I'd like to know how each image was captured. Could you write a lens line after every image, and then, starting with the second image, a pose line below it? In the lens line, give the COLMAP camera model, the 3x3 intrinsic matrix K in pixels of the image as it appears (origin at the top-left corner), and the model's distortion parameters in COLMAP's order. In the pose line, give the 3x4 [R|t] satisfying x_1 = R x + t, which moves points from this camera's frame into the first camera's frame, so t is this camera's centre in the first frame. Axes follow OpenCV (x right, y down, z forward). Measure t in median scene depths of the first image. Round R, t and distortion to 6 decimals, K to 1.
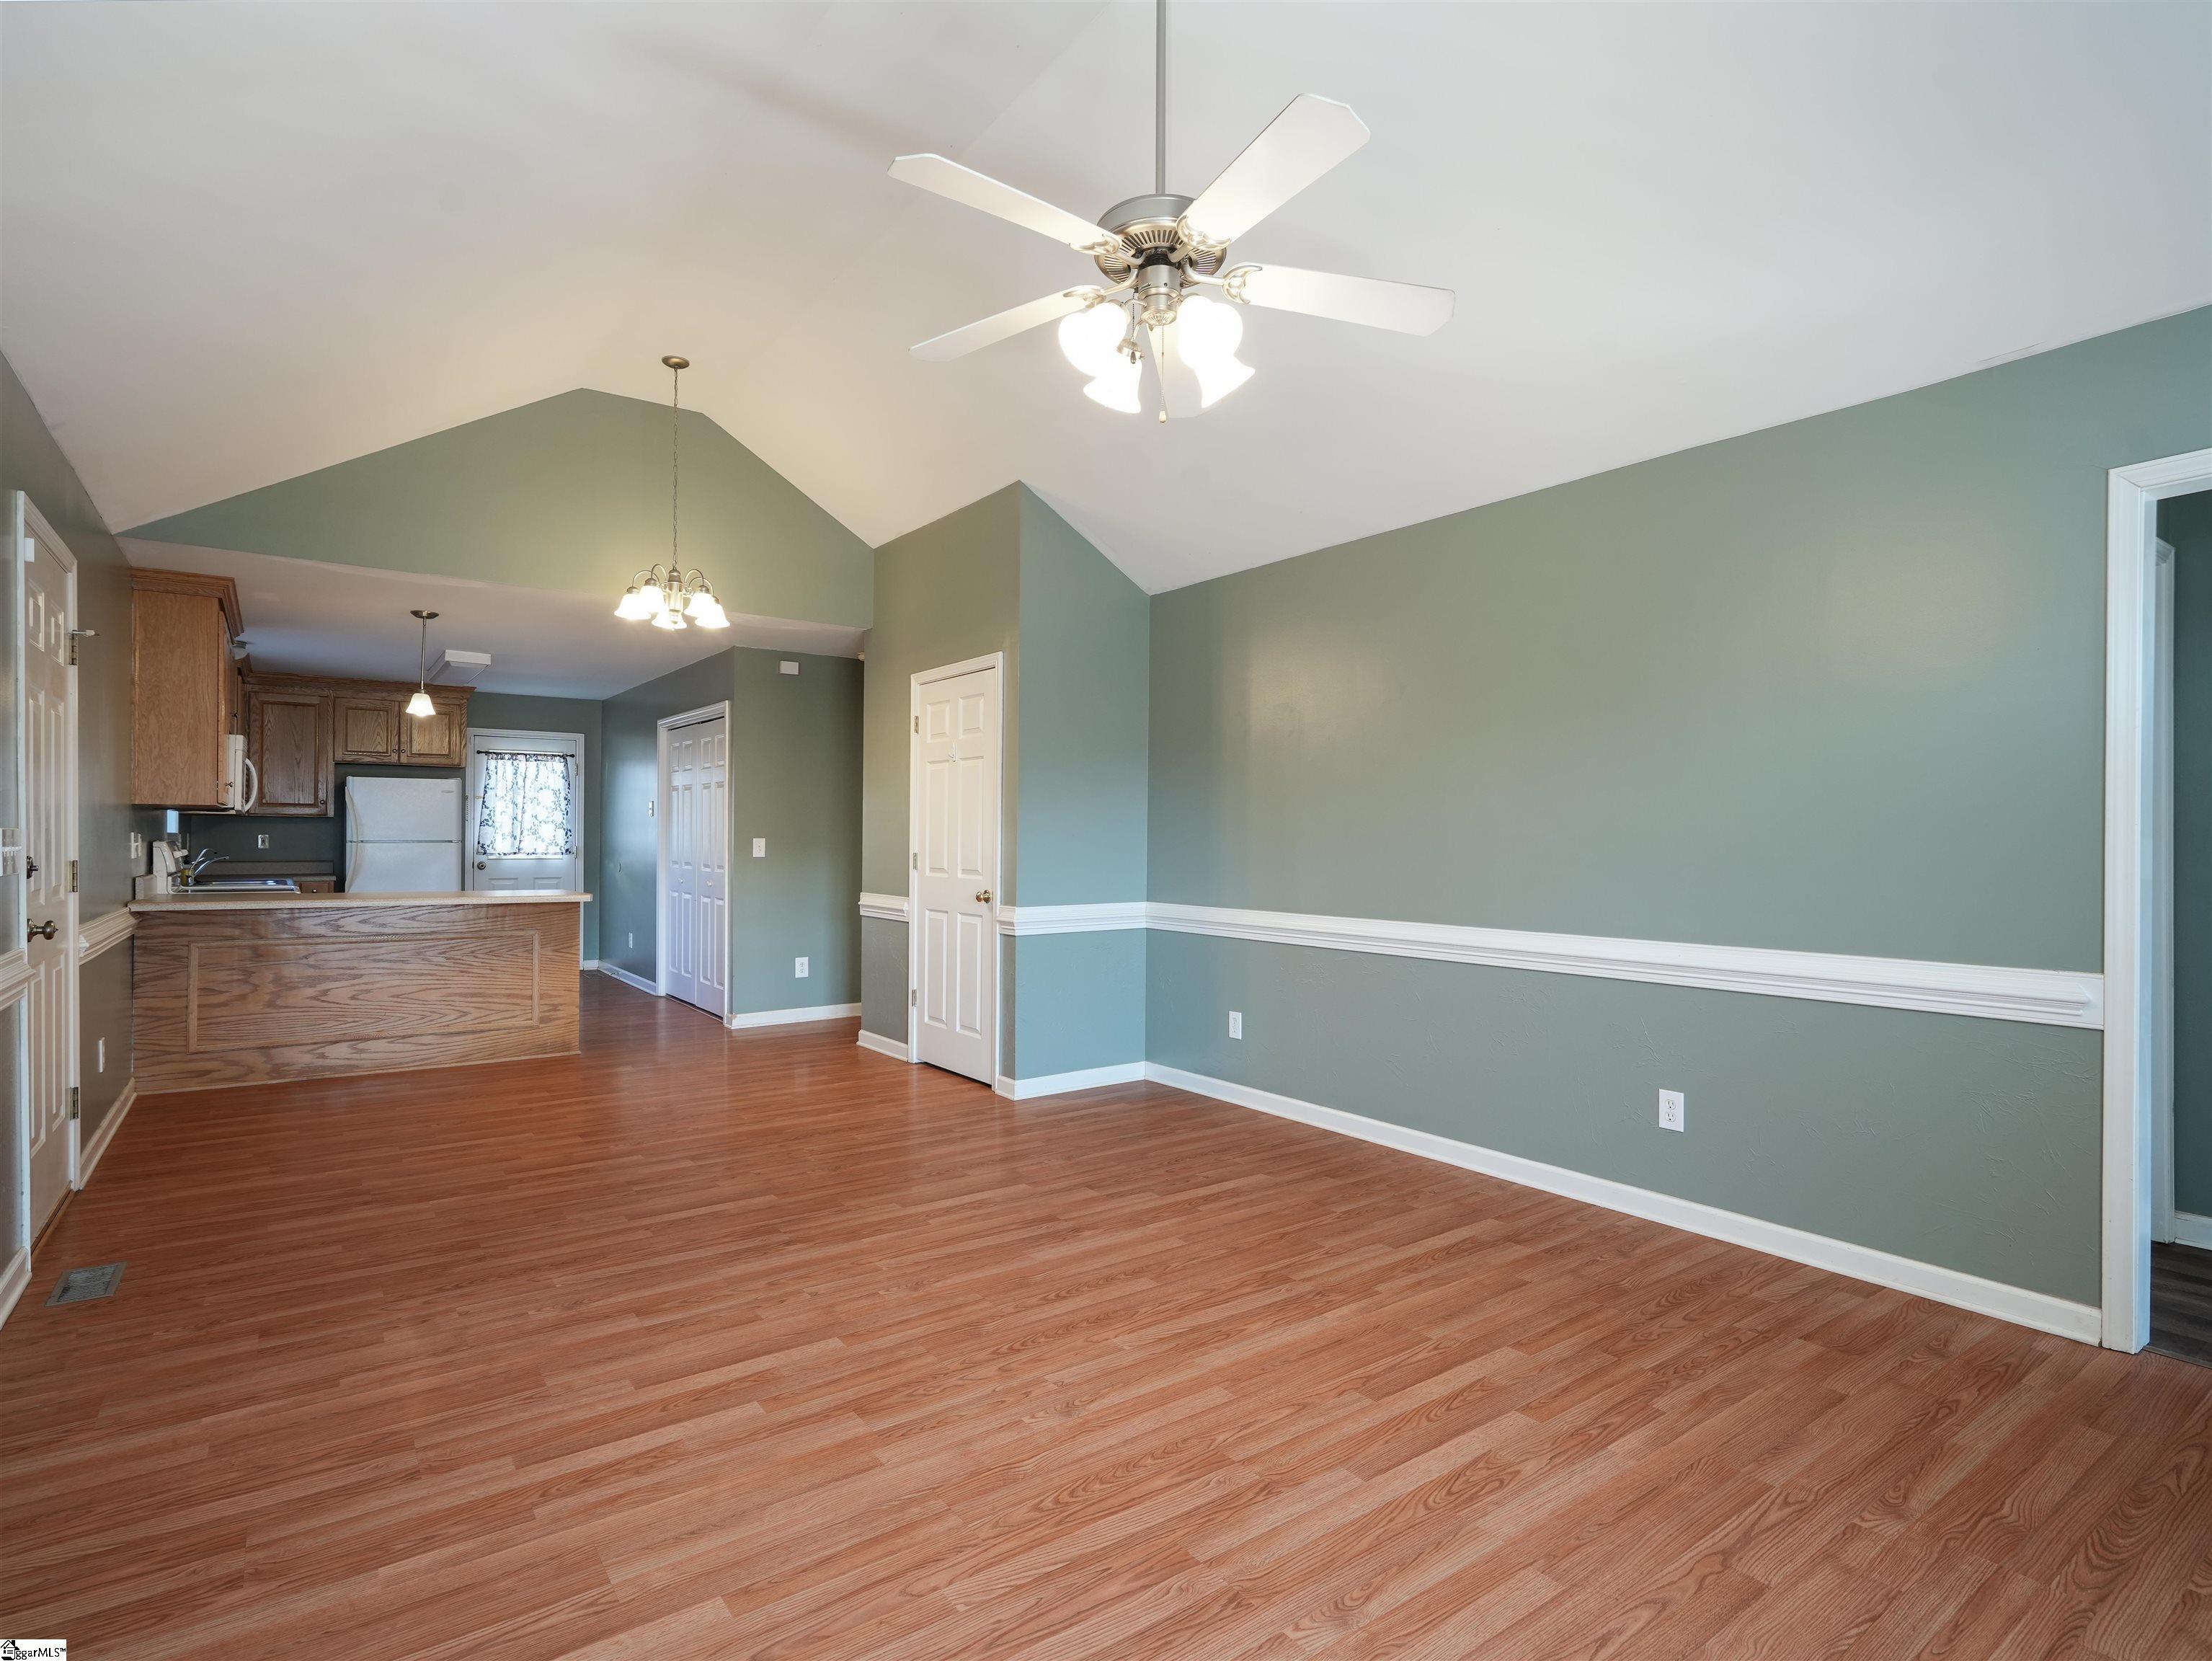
lens RADIAL K [[1126.6, 0, 1106.0], [0, 1126.6, 830.5], [0, 0, 1]] dist [-0.000169, 0.001169]
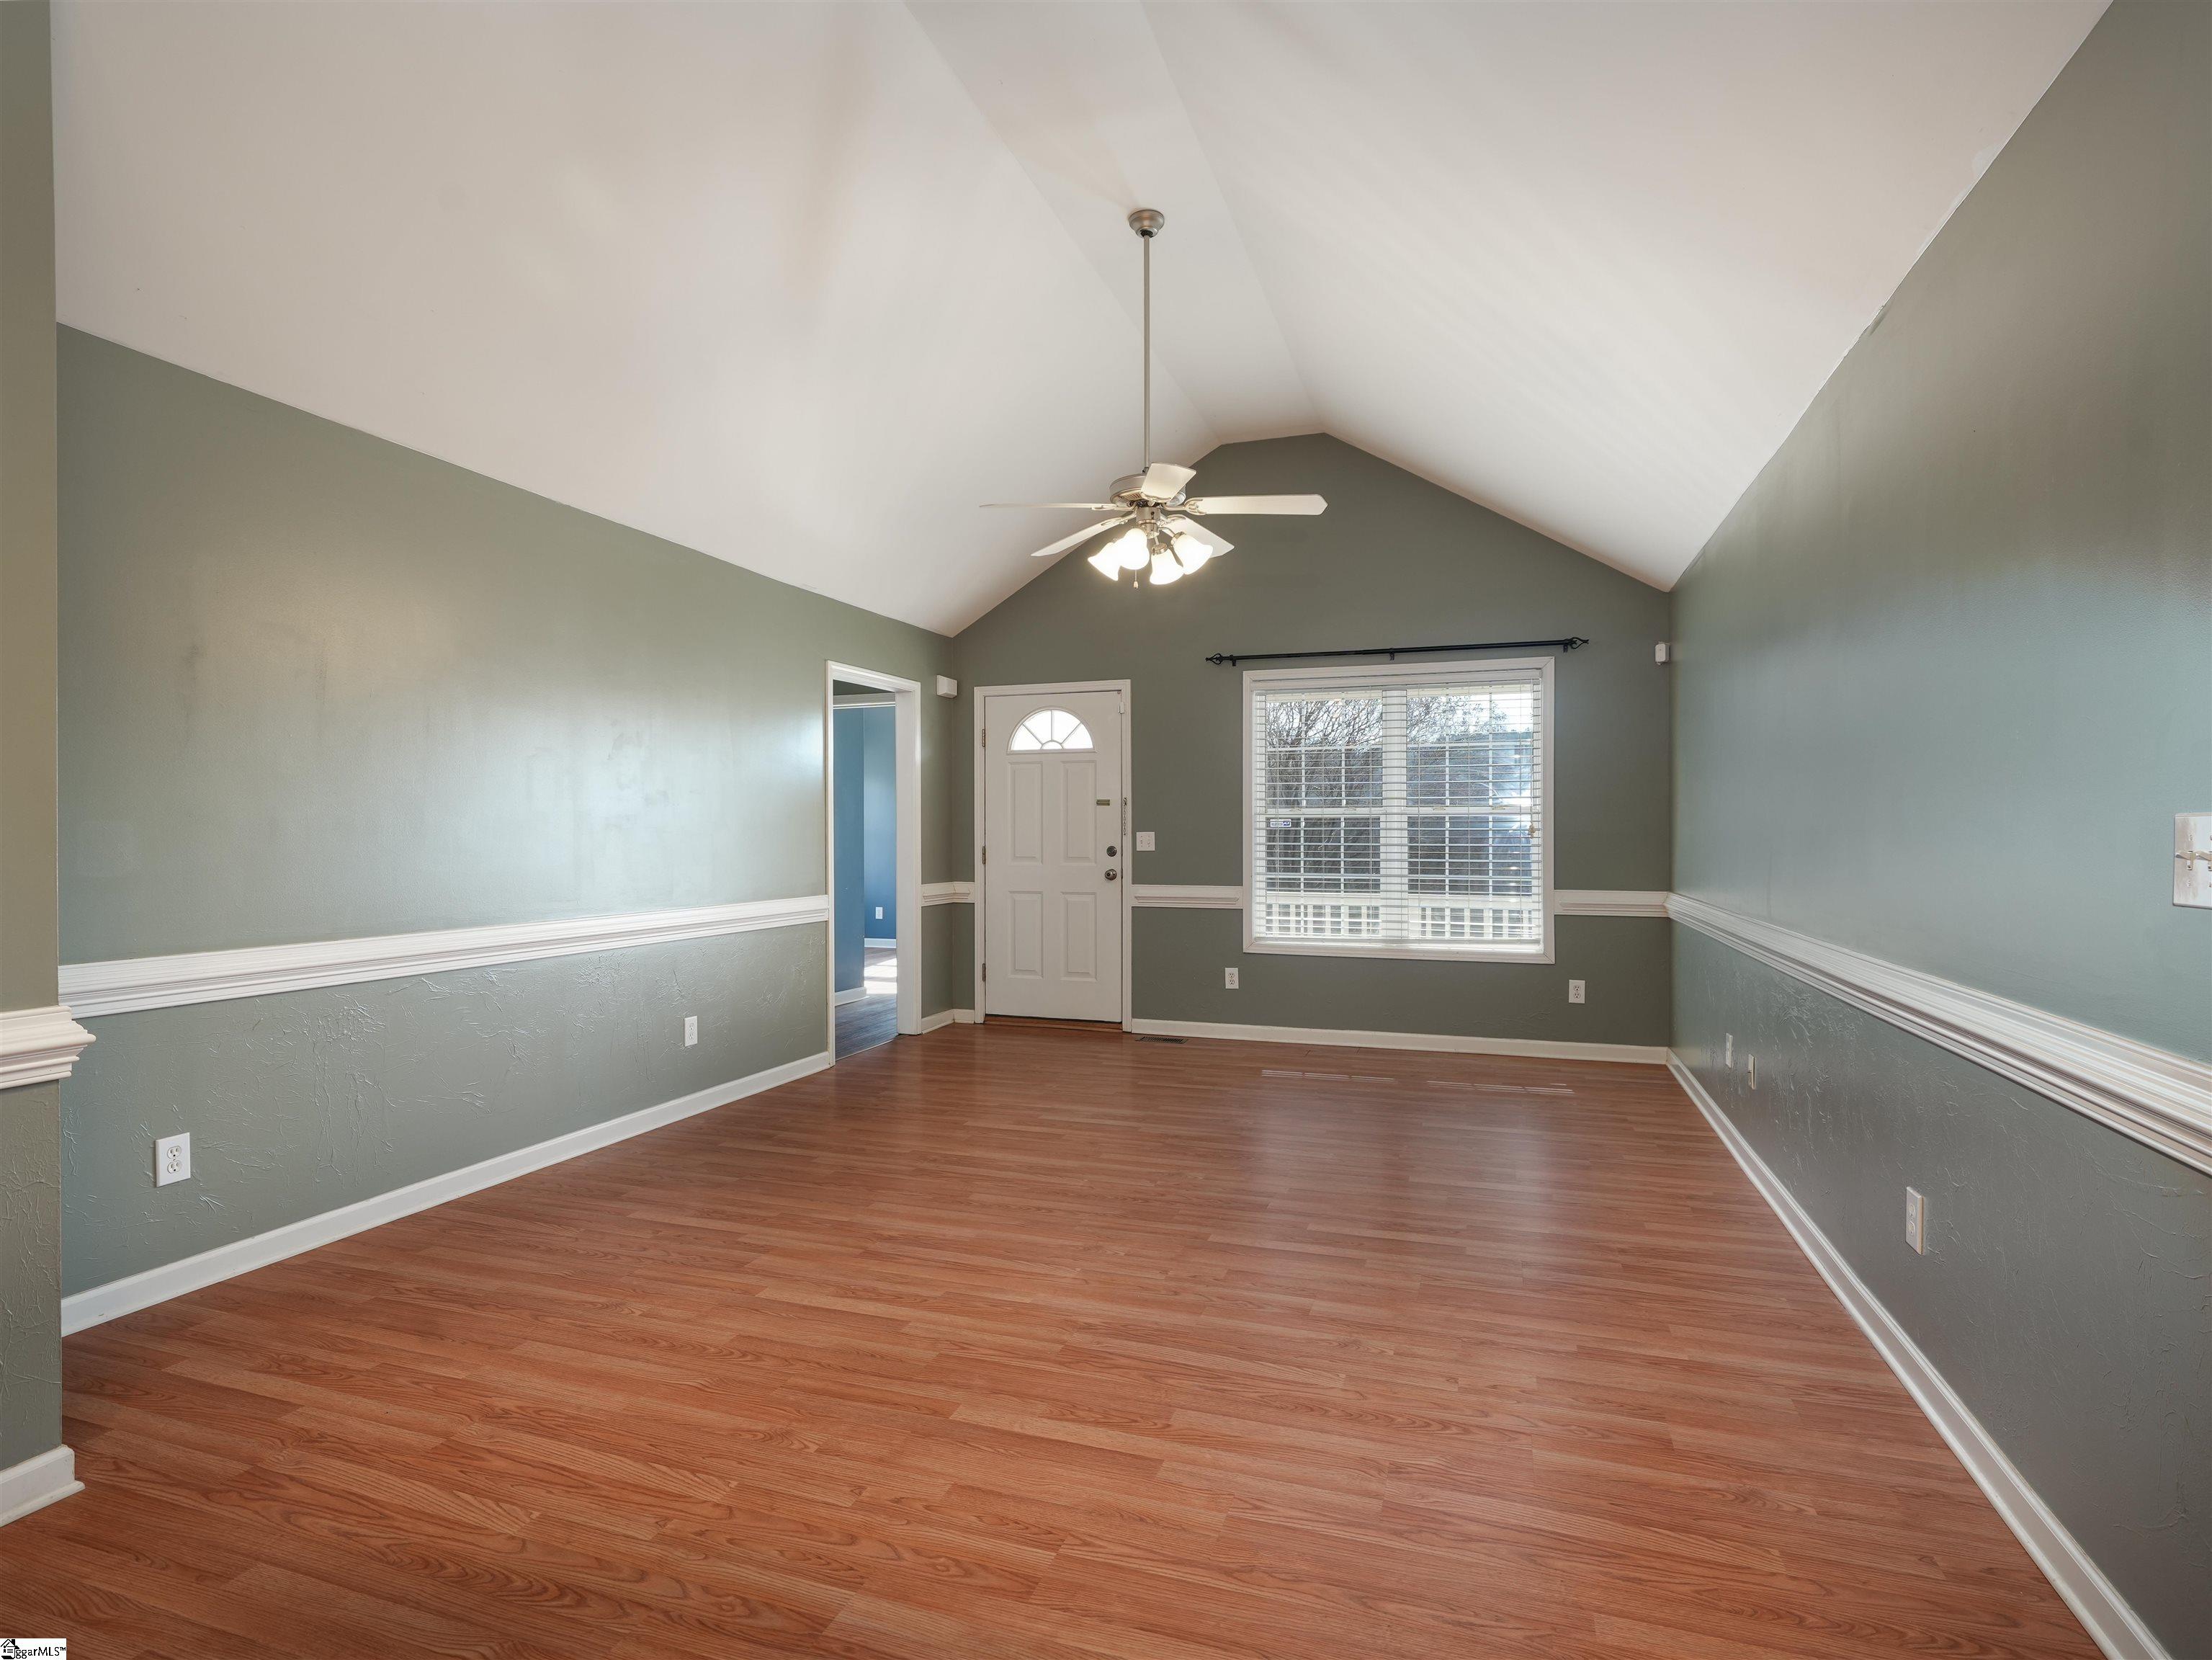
lens RADIAL K [[1126.6, 0, 1106.0], [0, 1126.6, 830.0], [0, 0, 1]] dist [-0.000169, 0.001169]
pose [[-0.571242, 0.000461, 0.820781, -0.947786], [-0.007581, 0.999954, -0.005838, 0.011191], [-0.820747, -0.009557, -0.571213, 1.441877]]
